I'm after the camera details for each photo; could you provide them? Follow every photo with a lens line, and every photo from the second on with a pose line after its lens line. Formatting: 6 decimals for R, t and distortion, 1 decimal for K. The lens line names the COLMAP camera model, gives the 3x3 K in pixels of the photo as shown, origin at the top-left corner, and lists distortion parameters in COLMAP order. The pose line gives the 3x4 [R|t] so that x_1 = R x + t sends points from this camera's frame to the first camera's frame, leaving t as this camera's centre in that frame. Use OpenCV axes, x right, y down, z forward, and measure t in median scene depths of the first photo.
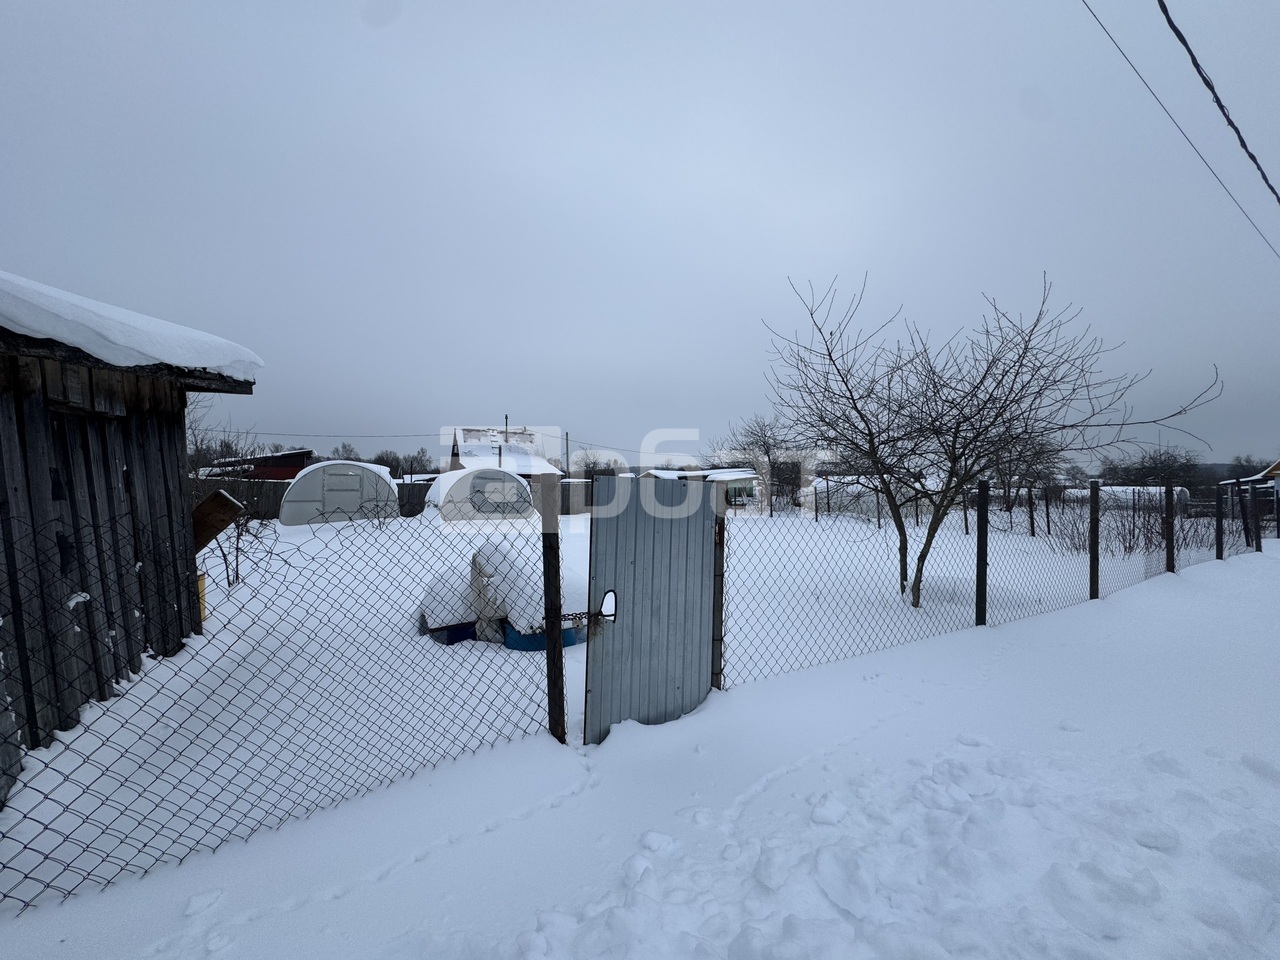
lens RADIAL K [[511.5, 0, 636.5], [0, 511.5, 476.6], [0, 0, 1]] dist [-0.002611, 0.000686]
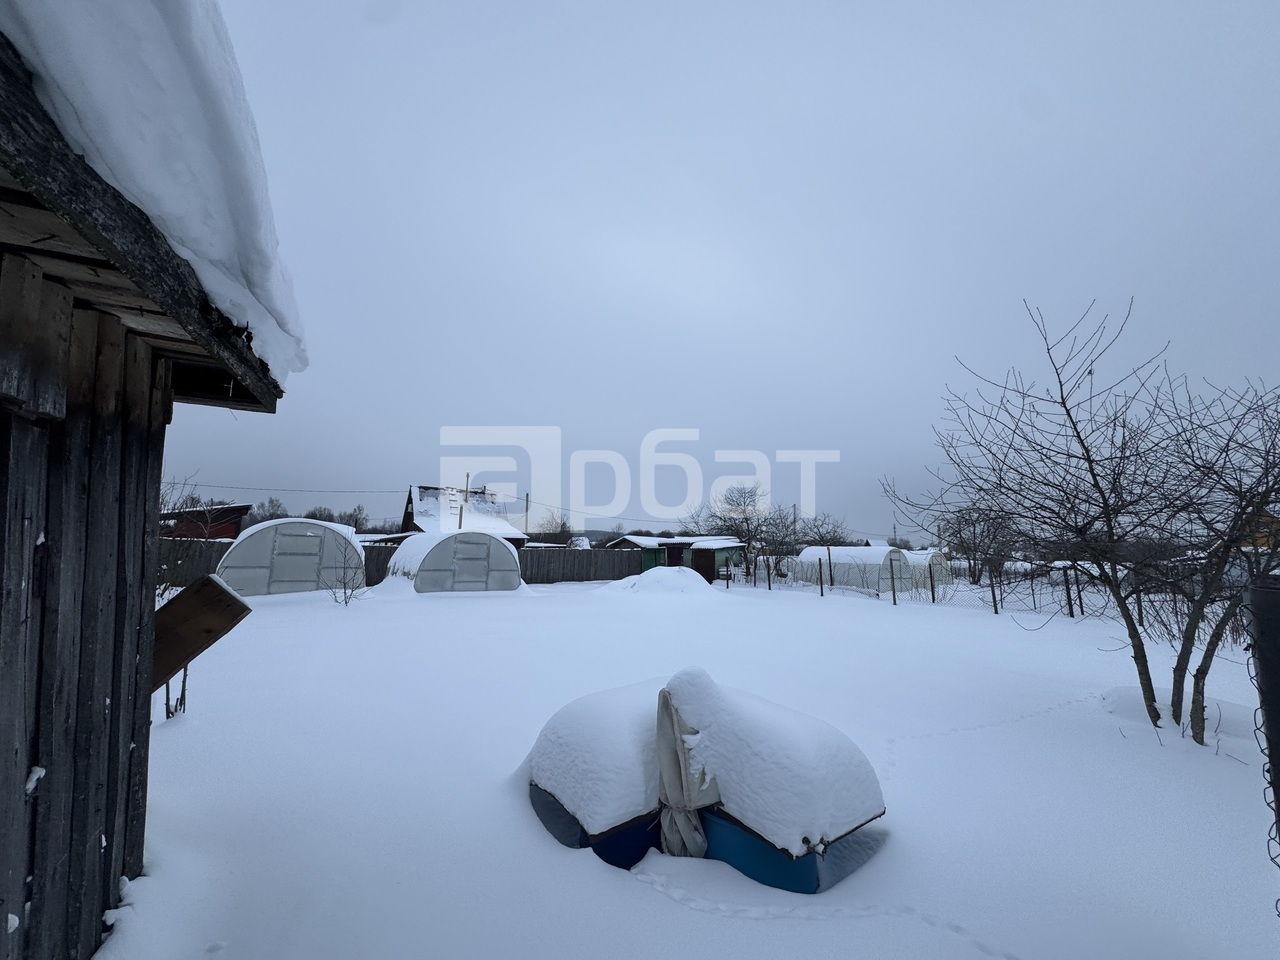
lens RADIAL K [[511.5, 0, 637.6], [0, 511.5, 477.0], [0, 0, 1]] dist [-0.002611, 0.000686]
pose [[0.994305, 0.033798, 0.101071, -0.349390], [-0.020959, 0.991872, -0.125501, -0.016032], [-0.104491, 0.122668, 0.986932, 0.330216]]
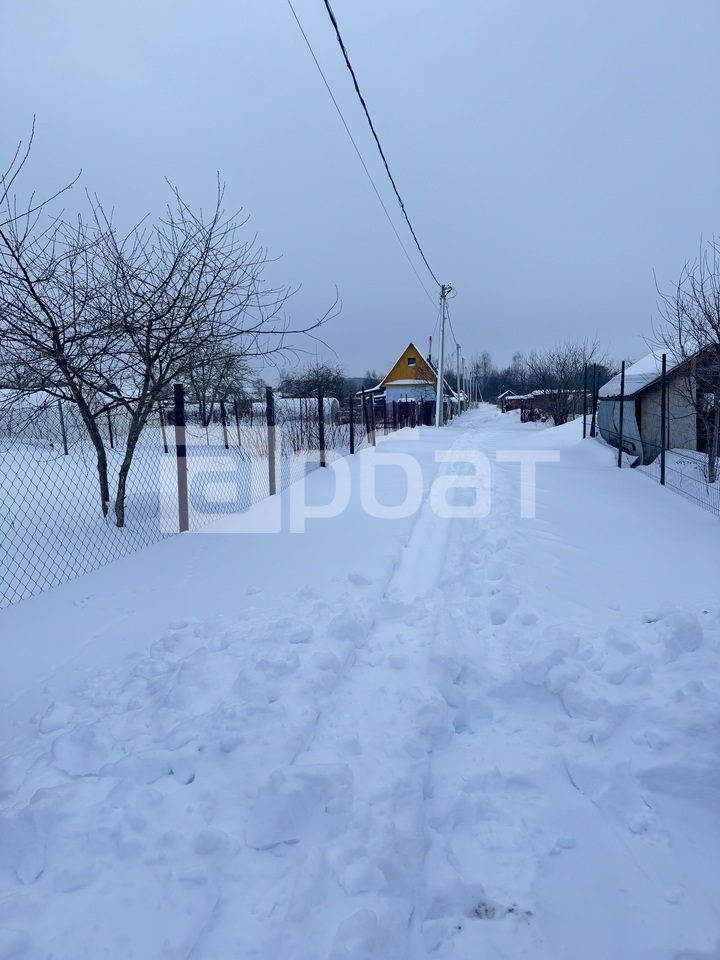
lens RADIAL K [[677.6, 0, 368.6], [0, 677.6, 481.1], [0, 0, 1]] dist [0.051858, -0.054227]
pose [[0.646884, -0.112618, 0.754227, -0.070567], [0.015407, 0.990764, 0.134723, 0.020222], [-0.762433, -0.075530, 0.642644, -0.103444]]
